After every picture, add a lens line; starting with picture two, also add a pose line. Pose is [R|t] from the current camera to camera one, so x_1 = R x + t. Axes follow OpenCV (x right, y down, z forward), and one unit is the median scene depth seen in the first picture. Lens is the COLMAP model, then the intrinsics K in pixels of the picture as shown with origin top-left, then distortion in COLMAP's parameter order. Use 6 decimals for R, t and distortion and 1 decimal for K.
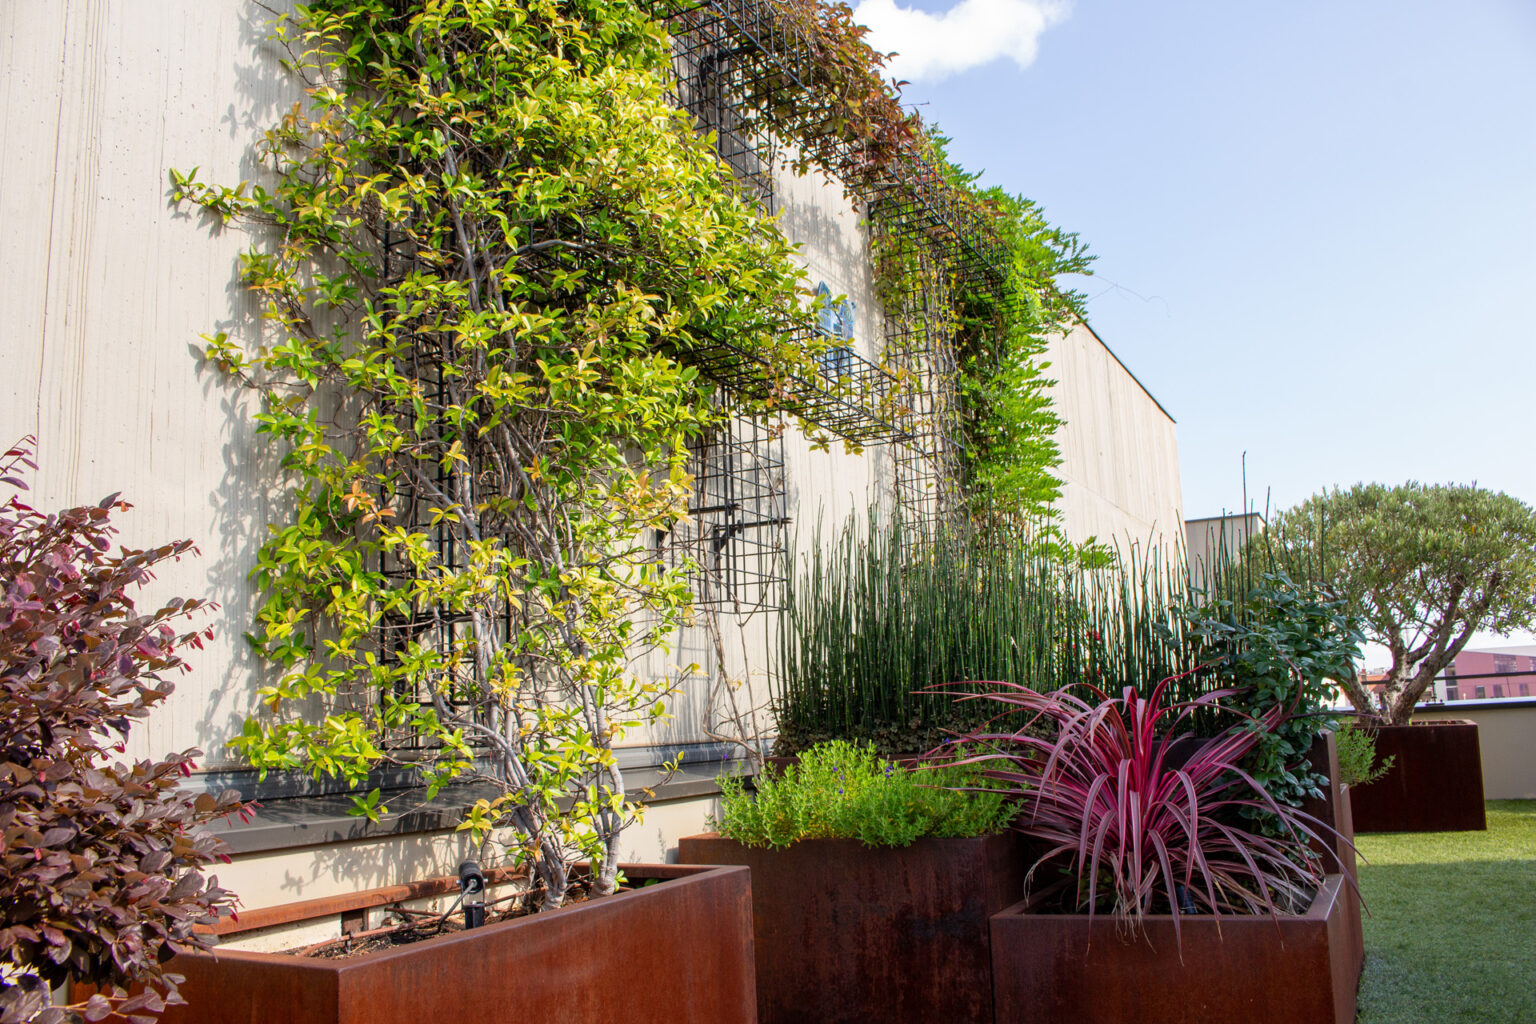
lens RADIAL K [[1281.8, 0, 769.6], [0, 1281.8, 513.4], [0, 0, 1]] dist [-0.134045, 0.093799]
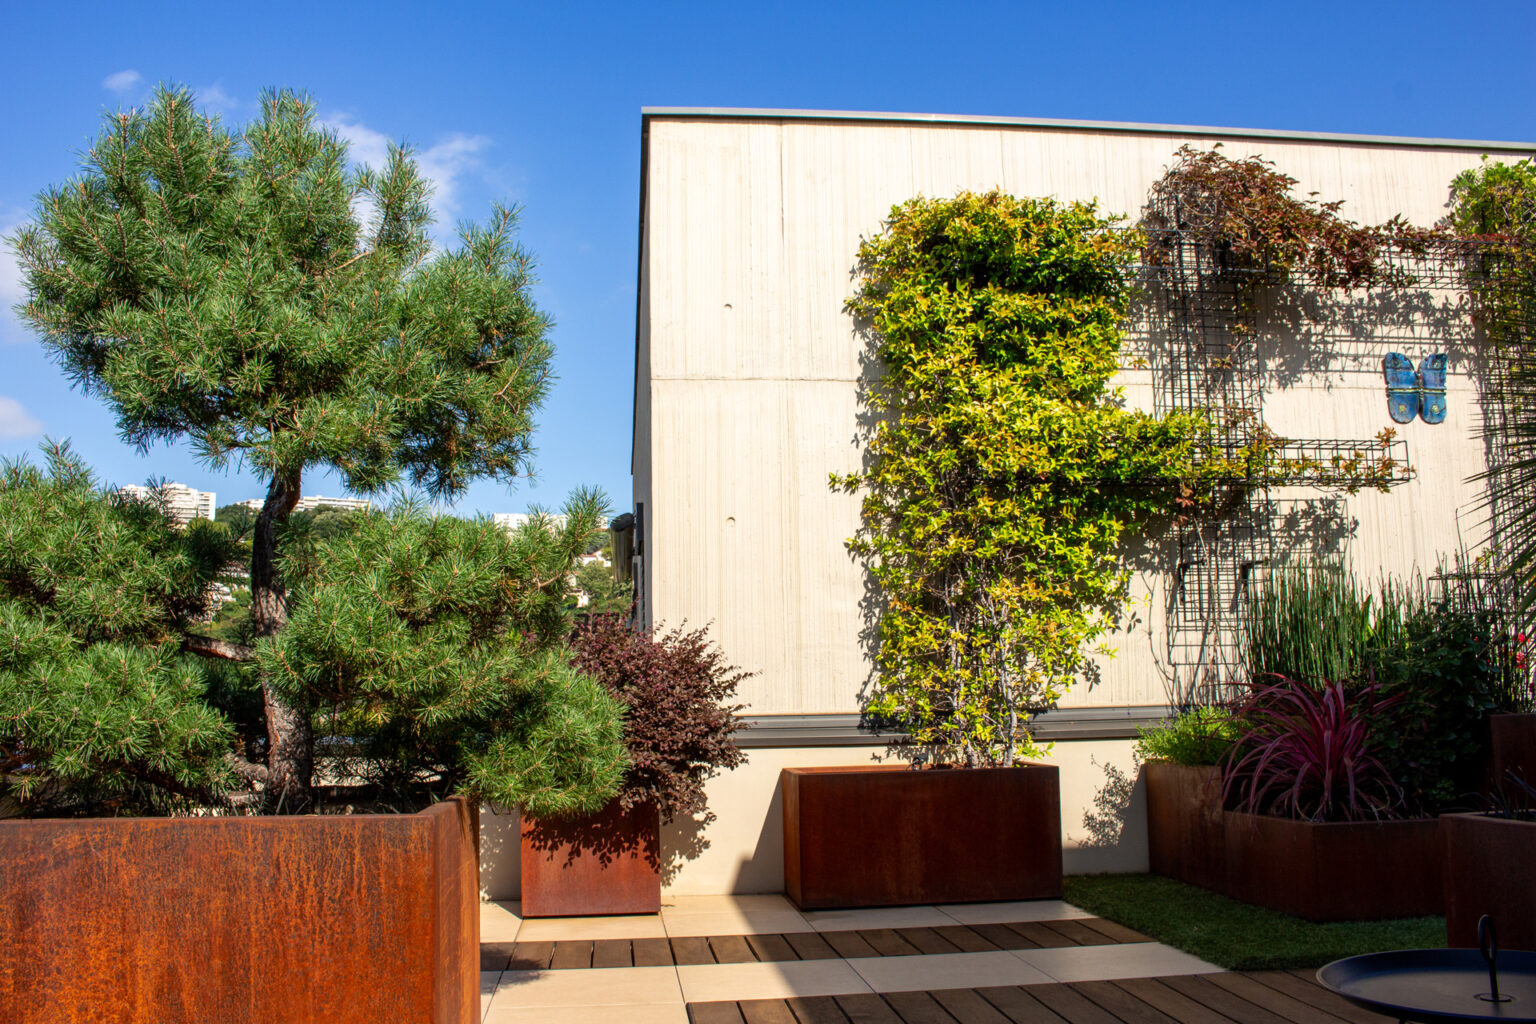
lens RADIAL K [[1408.1, 0, 769.8], [0, 1408.1, 513.8], [0, 0, 1]] dist [-0.075755, 0.000000]
pose [[0.557036, -0.079849, -0.826641, 1.400590], [0.130047, 0.991474, -0.008138, -0.149754], [0.820243, -0.102969, 0.562671, -0.545109]]
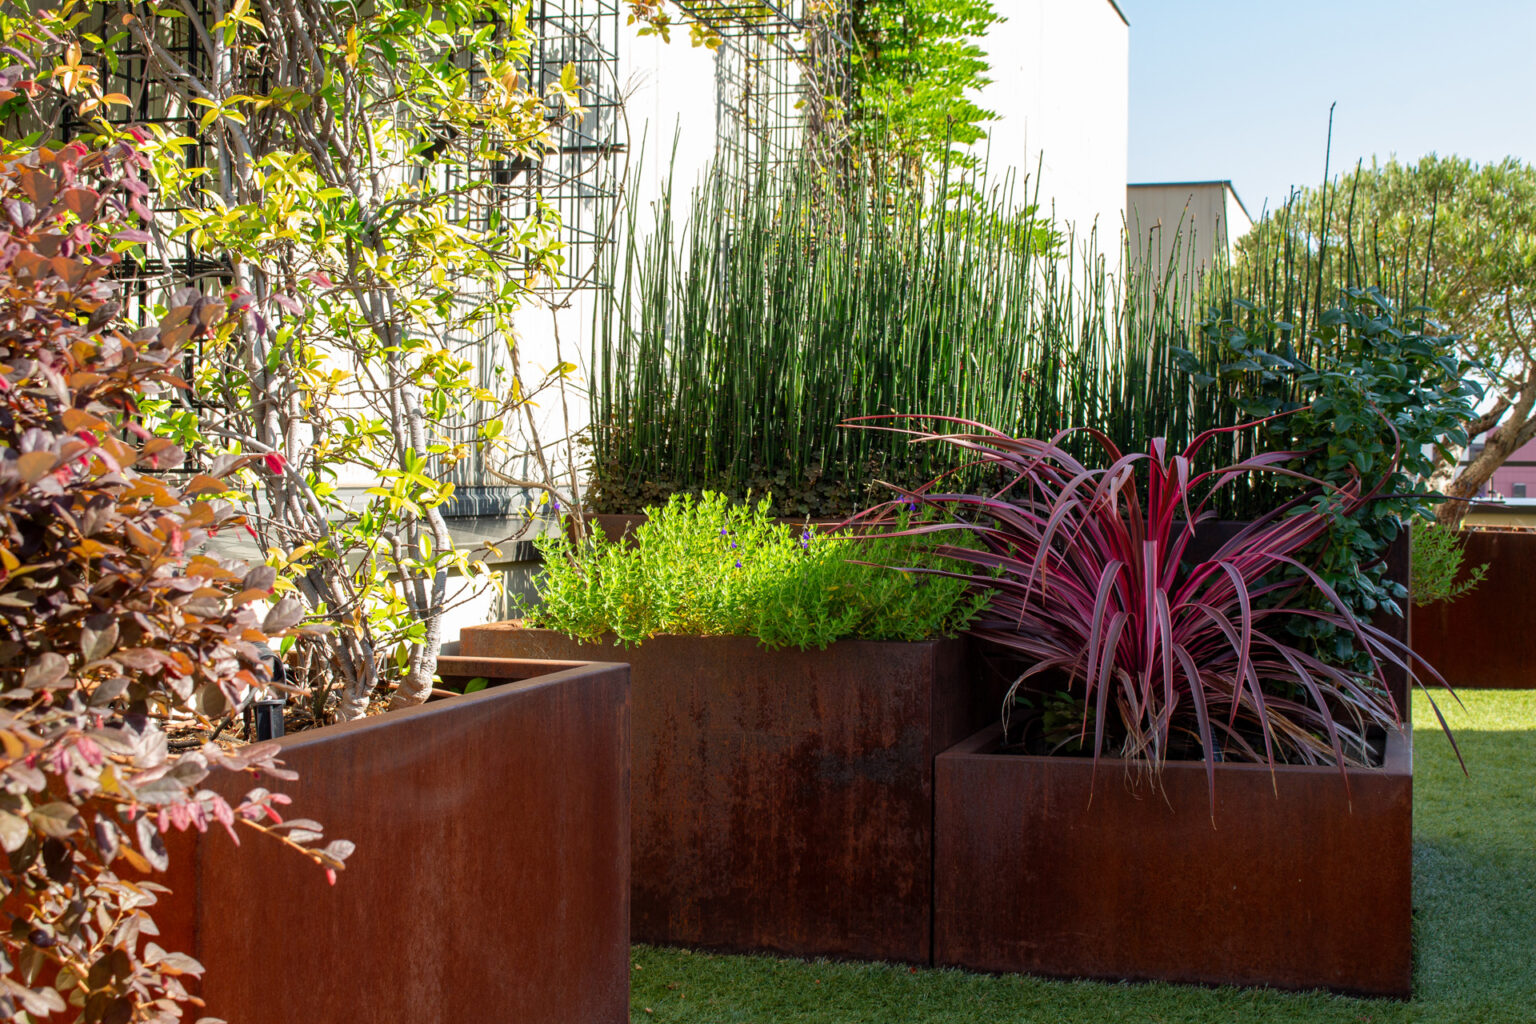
lens RADIAL K [[2151.5, 0, 760.3], [0, 2151.5, 508.8], [0, 0, 1]] dist [-0.060658, 0.000000]
pose [[0.983045, 0.048670, 0.176787, -0.132352], [-0.078627, 0.982880, 0.166629, -0.002005], [-0.165651, -0.177704, 0.970042, -0.101198]]
